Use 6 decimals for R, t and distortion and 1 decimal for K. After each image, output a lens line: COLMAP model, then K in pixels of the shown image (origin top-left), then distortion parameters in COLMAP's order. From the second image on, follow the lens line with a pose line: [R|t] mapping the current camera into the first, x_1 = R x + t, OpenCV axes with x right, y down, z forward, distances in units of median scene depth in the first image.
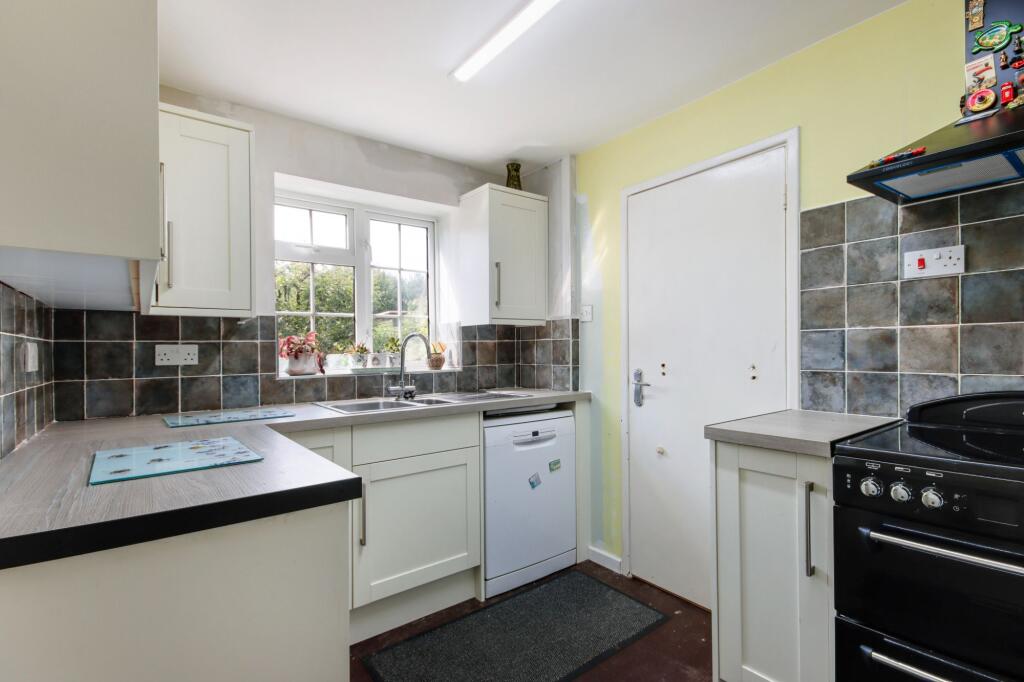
lens RADIAL K [[483.2, 0, 508.8], [0, 483.2, 342.8], [0, 0, 1]] dist [0.010771, -0.009290]
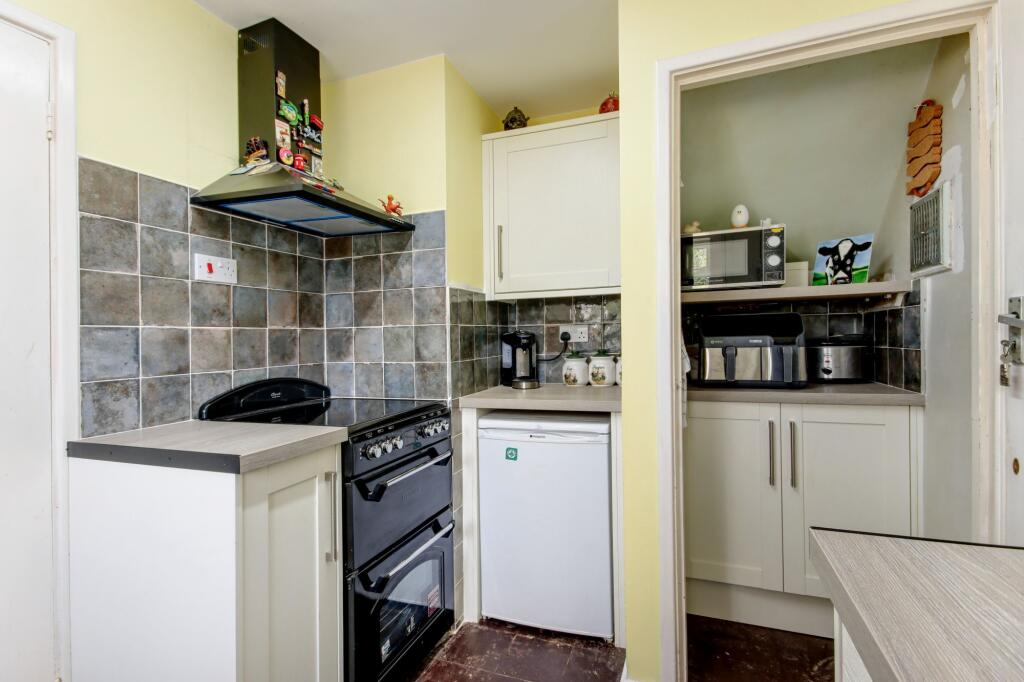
lens RADIAL K [[483.2, 0, 517.5], [0, 483.2, 357.2], [0, 0, 1]] dist [0.010771, -0.009290]
pose [[-0.543395, -0.011907, 0.839393, -0.372078], [0.014094, 0.999629, 0.023304, 0.013895], [-0.839359, 0.024494, -0.543025, 0.956275]]
